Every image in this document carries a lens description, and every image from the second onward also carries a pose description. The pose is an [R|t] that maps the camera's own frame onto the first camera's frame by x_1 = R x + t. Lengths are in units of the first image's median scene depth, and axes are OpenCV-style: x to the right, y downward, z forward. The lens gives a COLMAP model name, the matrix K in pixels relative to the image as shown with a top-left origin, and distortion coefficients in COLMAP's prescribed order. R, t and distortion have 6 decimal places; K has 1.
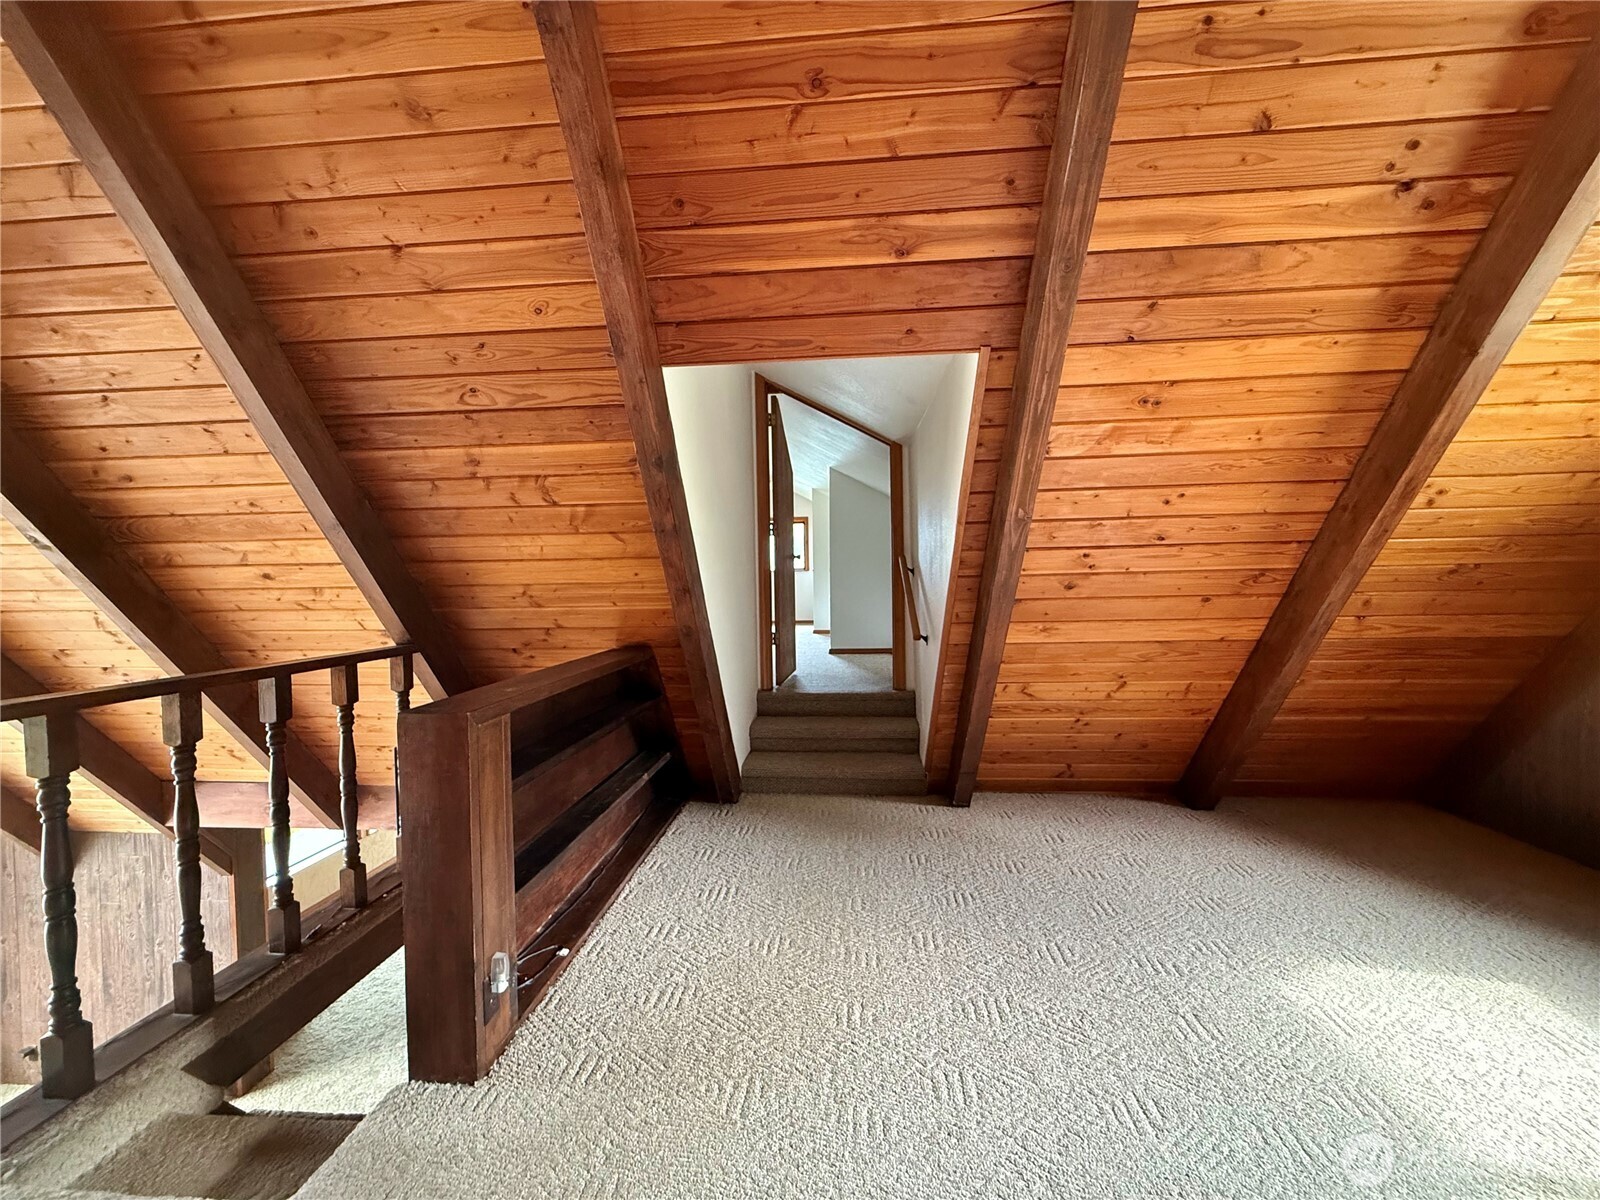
lens RADIAL K [[639.0, 0, 797.9], [0, 639.0, 610.6], [0, 0, 1]] dist [-0.001239, 0.000483]
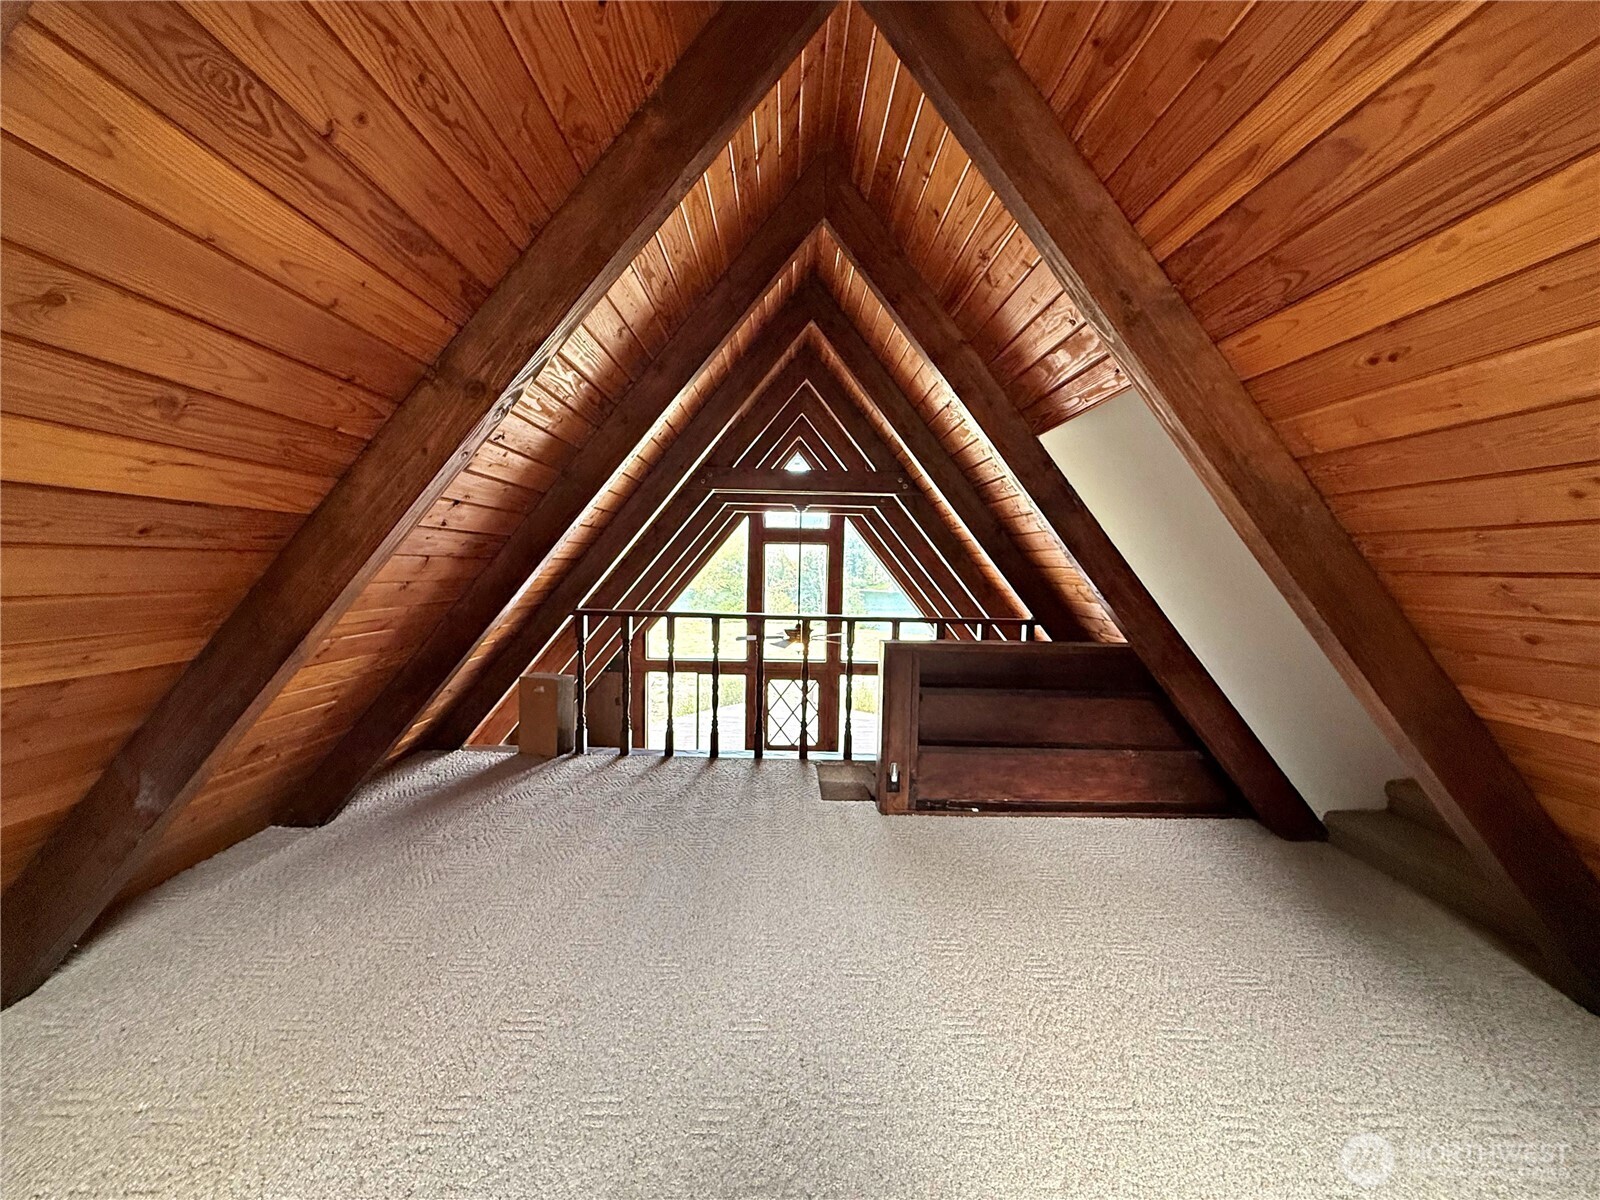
lens RADIAL K [[639.0, 0, 797.2], [0, 639.0, 594.5], [0, 0, 1]] dist [-0.001239, 0.000483]
pose [[0.097708, 0.068484, -0.992856, 1.336806], [-0.039092, 0.997124, 0.064931, -0.123007], [0.994447, 0.032468, 0.100104, 0.406999]]
